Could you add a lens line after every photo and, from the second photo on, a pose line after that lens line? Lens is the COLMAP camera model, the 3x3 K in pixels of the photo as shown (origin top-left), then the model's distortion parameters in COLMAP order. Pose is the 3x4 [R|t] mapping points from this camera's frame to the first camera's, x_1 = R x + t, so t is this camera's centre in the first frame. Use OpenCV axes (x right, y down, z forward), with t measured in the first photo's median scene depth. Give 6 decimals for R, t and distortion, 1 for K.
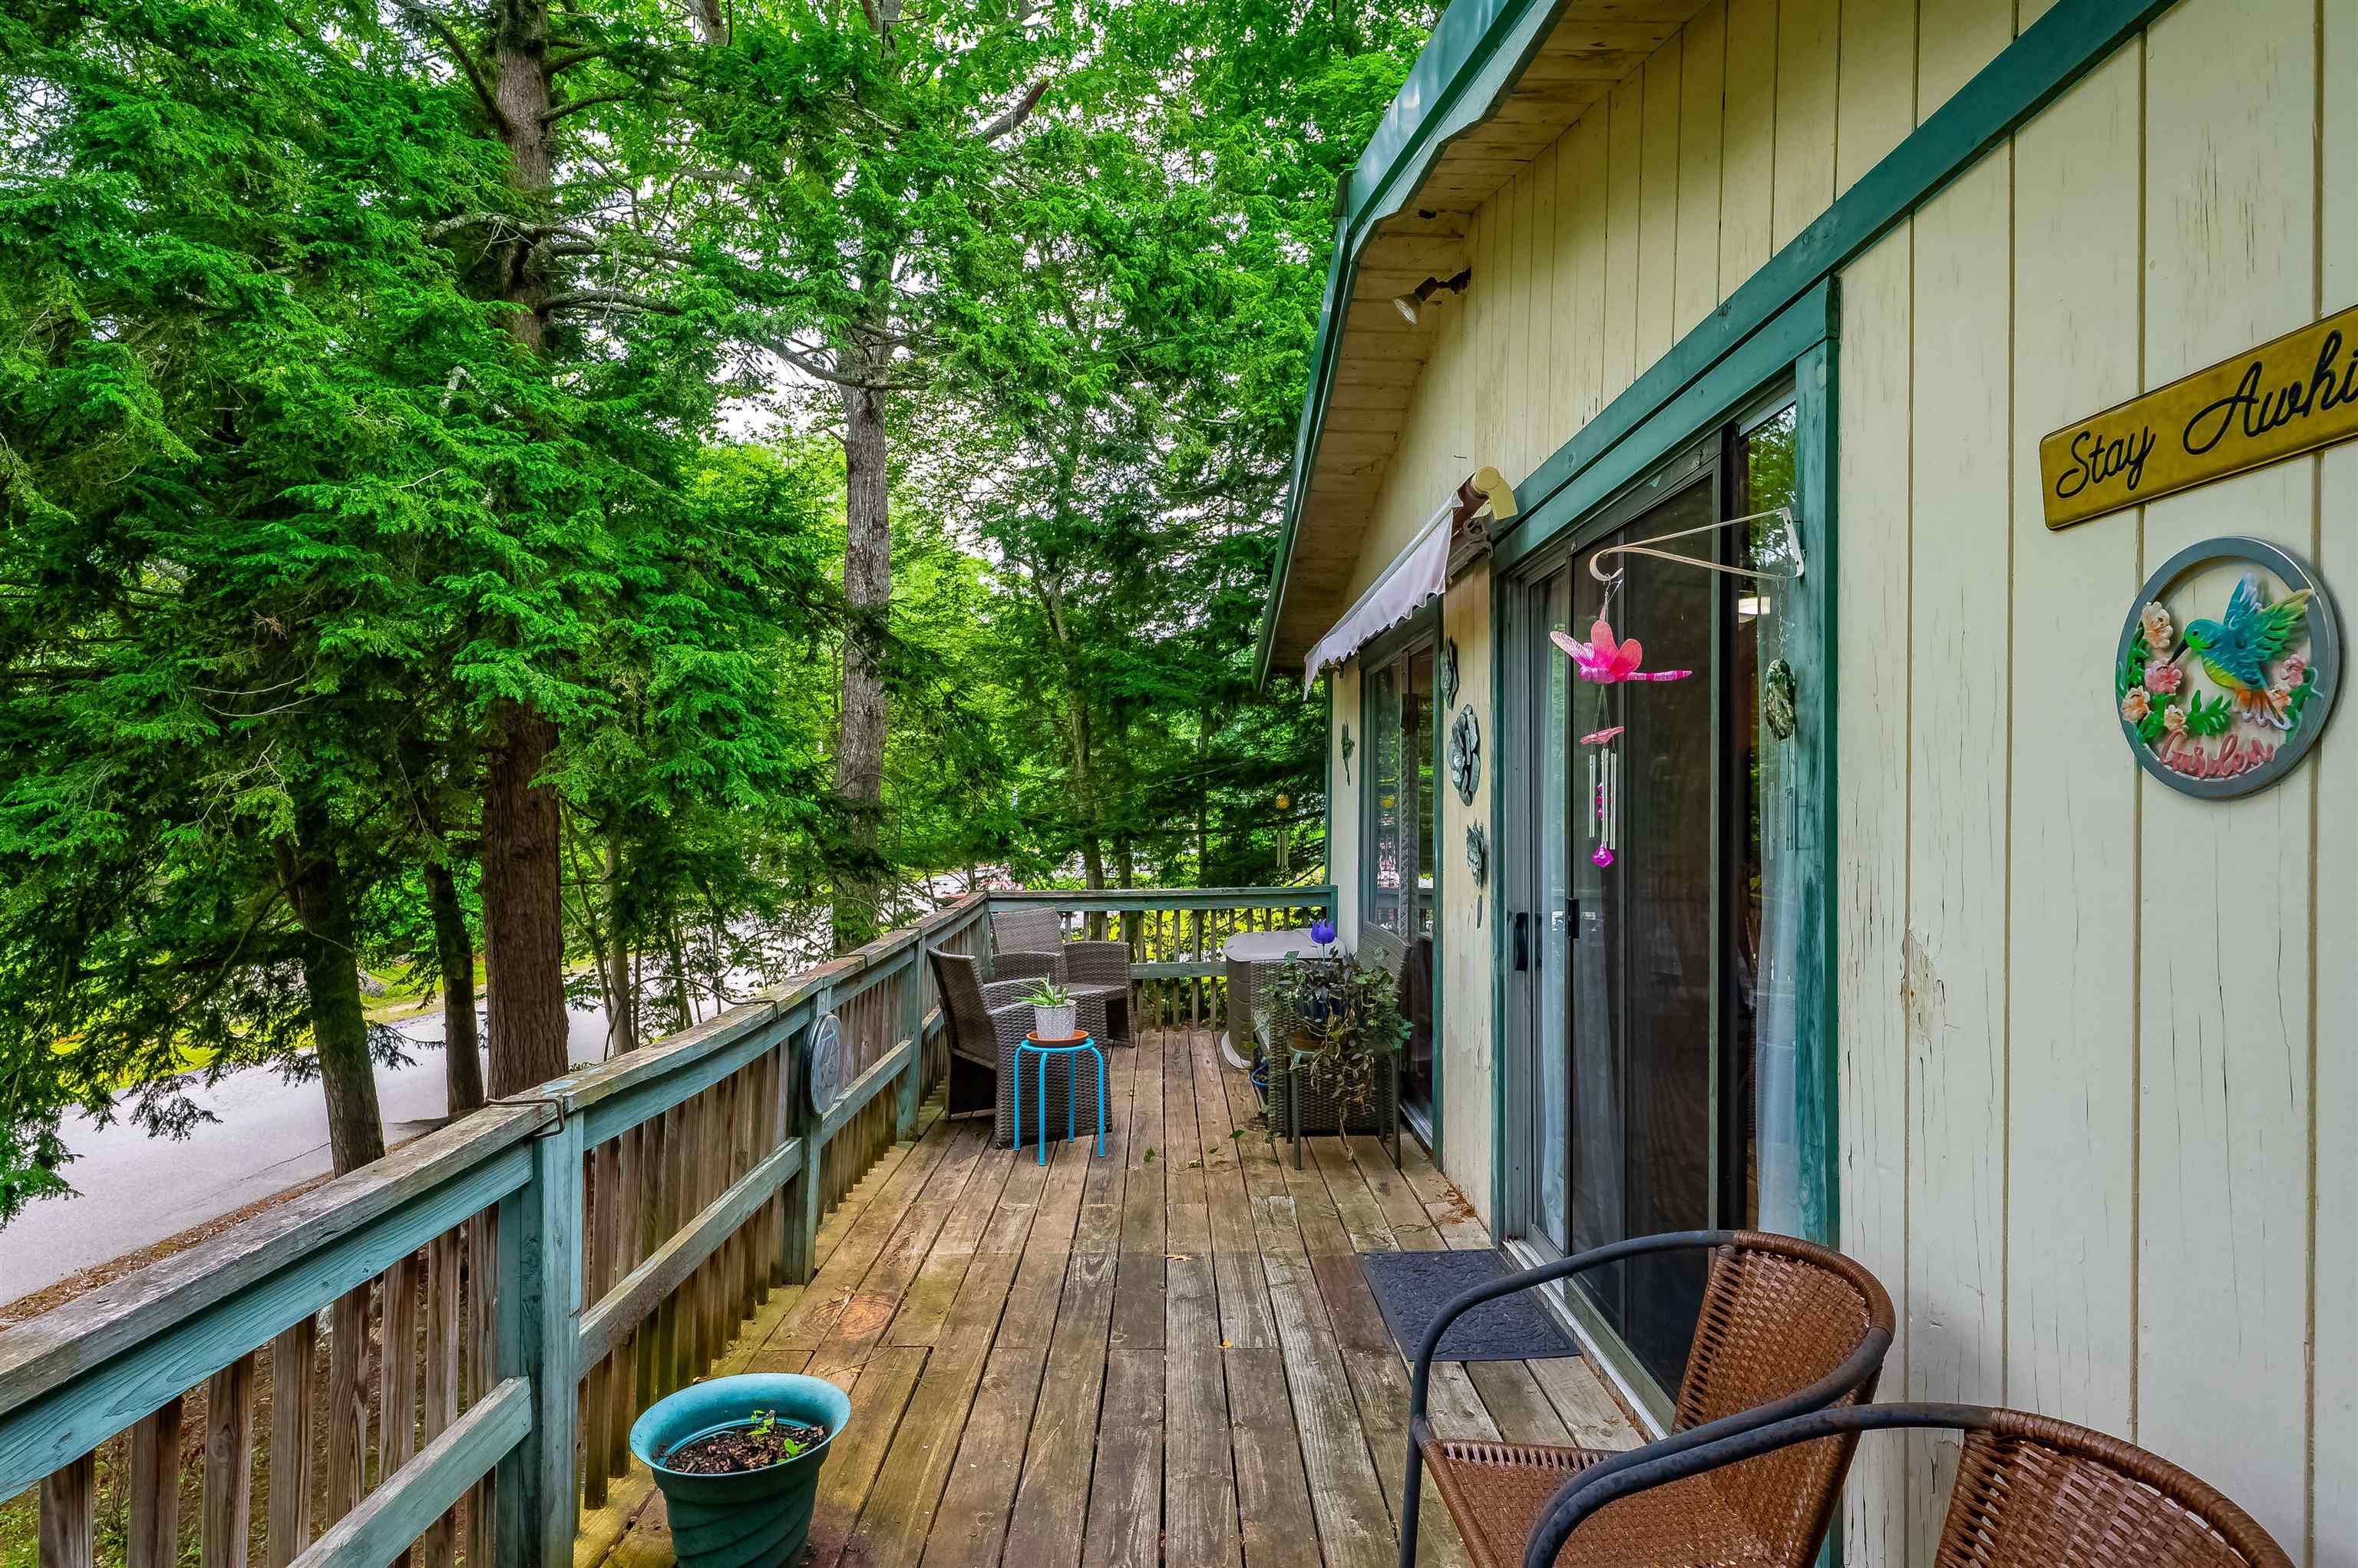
lens RADIAL K [[1242.1, 0, 1179.0], [0, 1242.1, 784.0], [0, 0, 1]] dist [-0.002399, 0.000394]
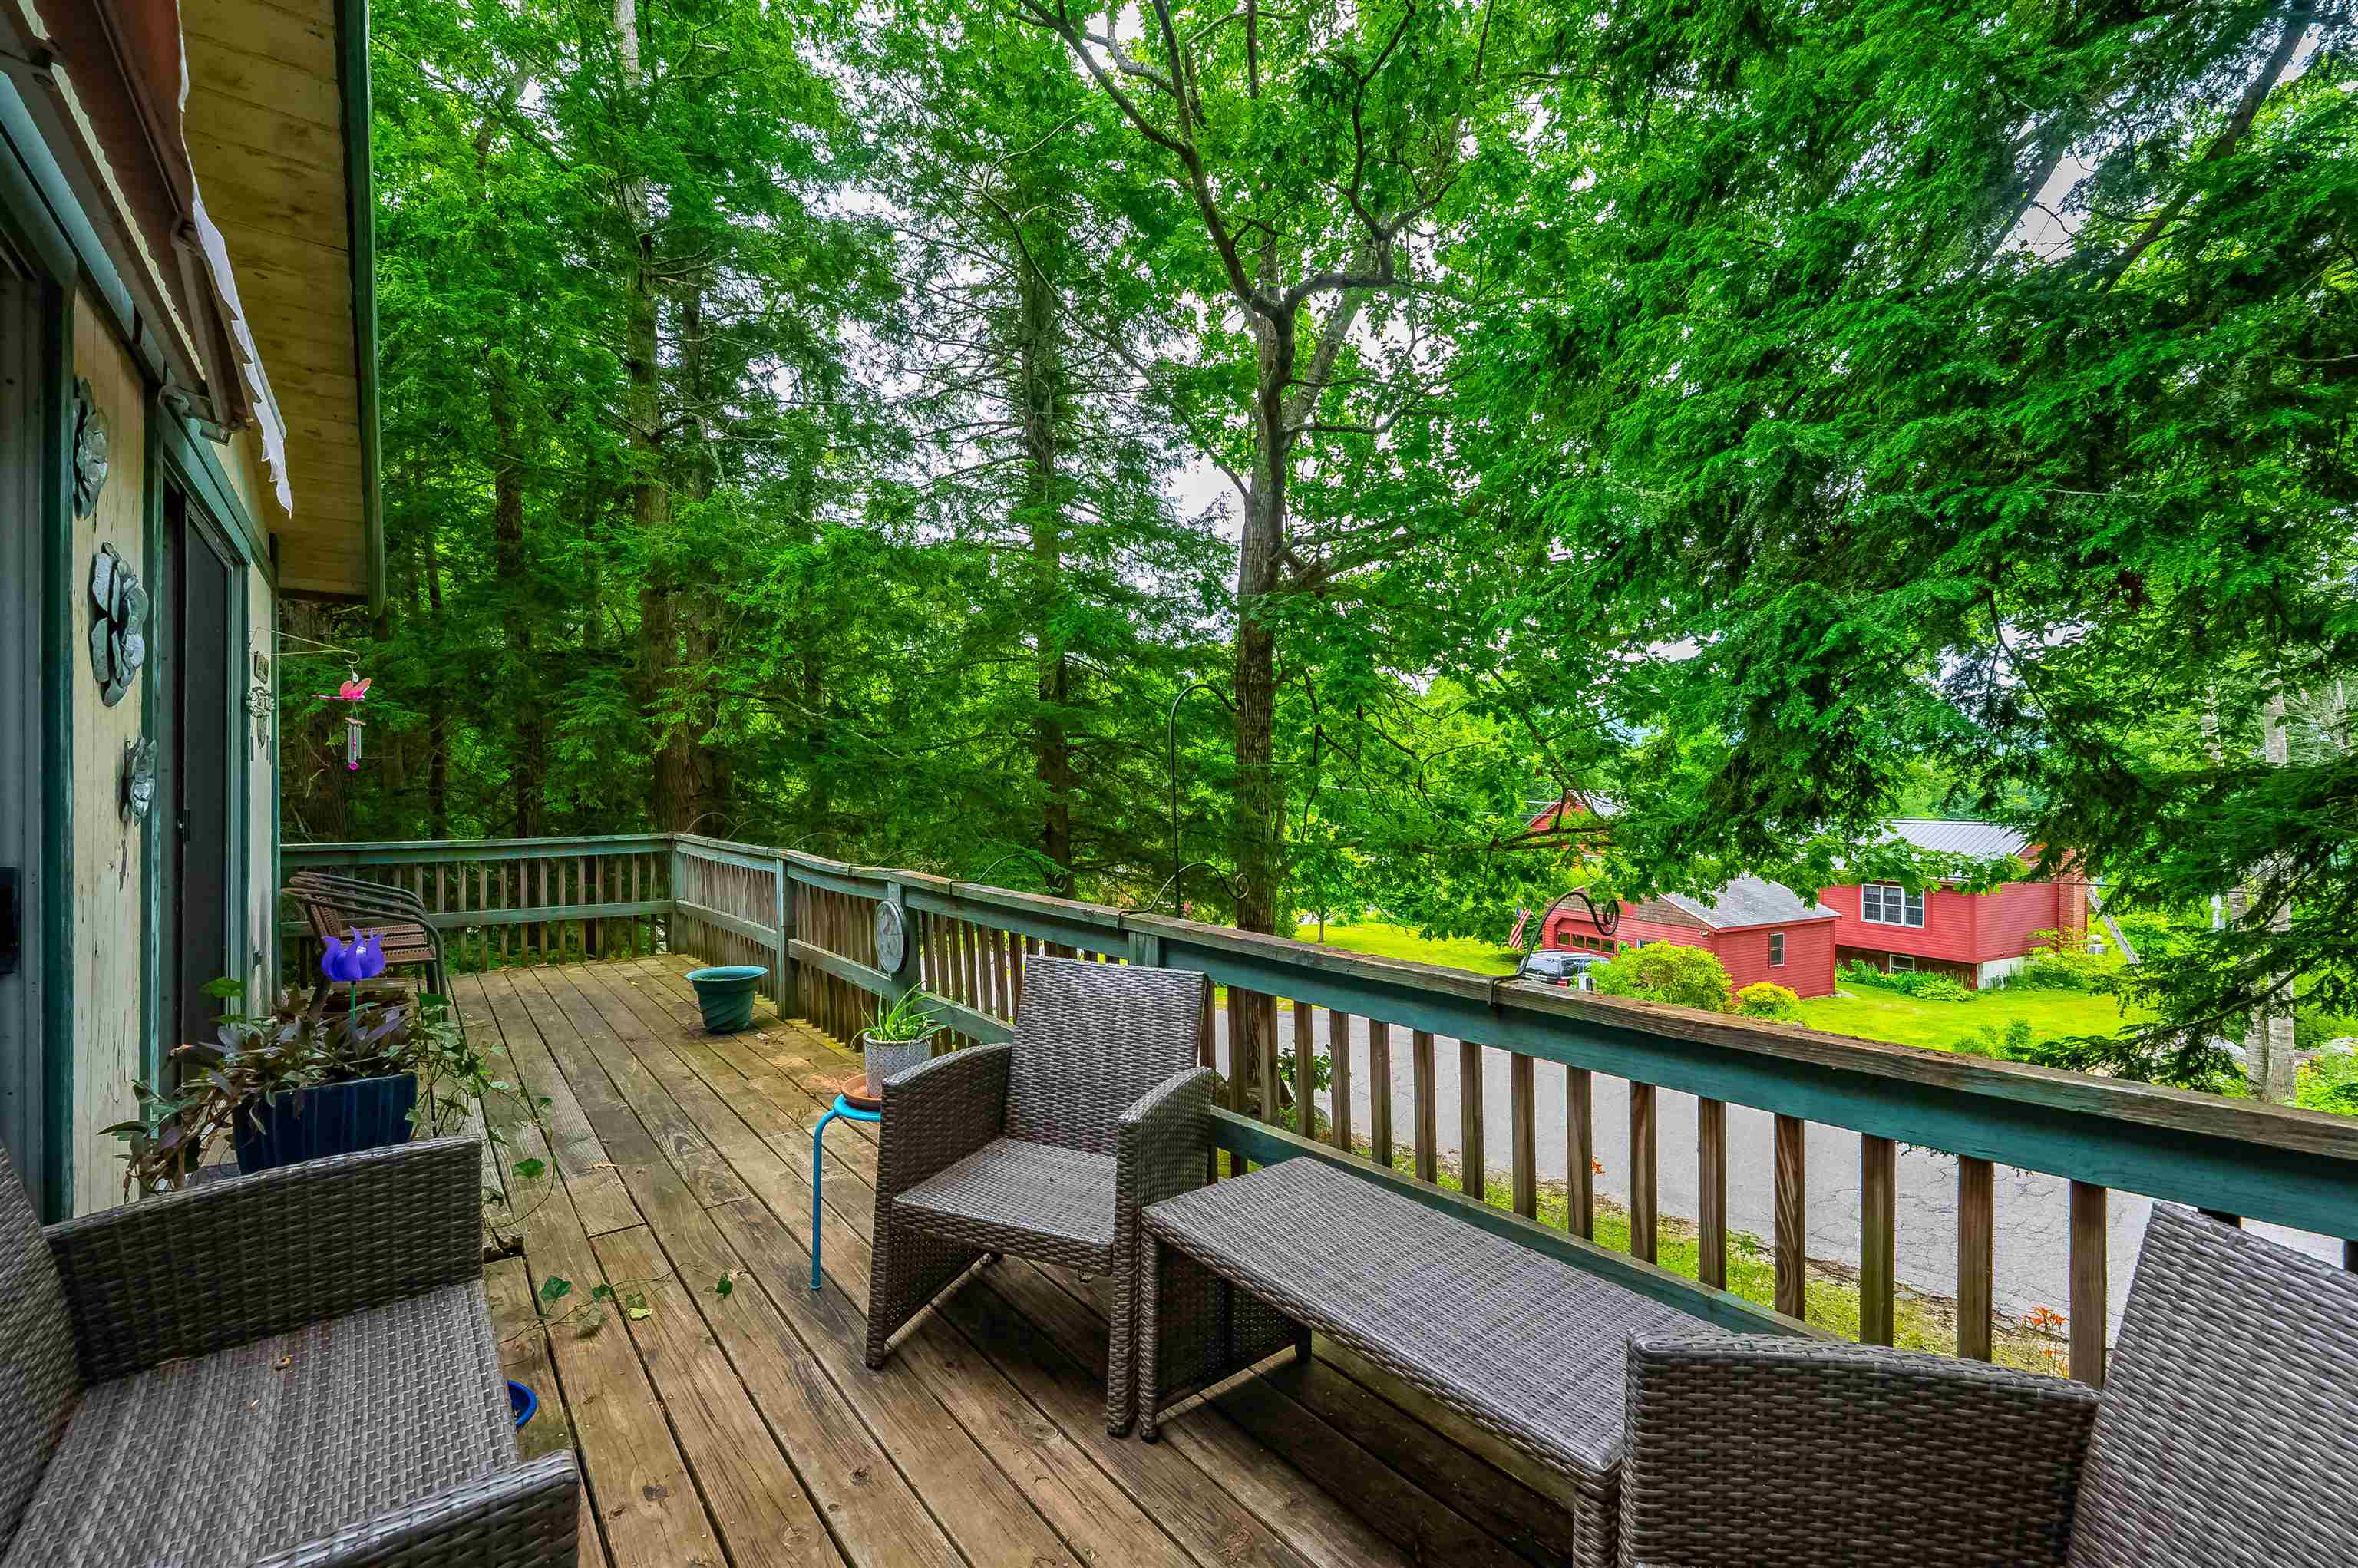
lens RADIAL K [[966.2, 0, 1175.2], [0, 966.2, 797.6], [0, 0, 1]] dist [-0.000650, -0.000043]
pose [[-0.781721, -0.003157, -0.623621, 0.144522], [-0.000241, 0.999989, -0.004761, 0.081584], [0.623628, -0.003572, -0.781713, 2.165275]]
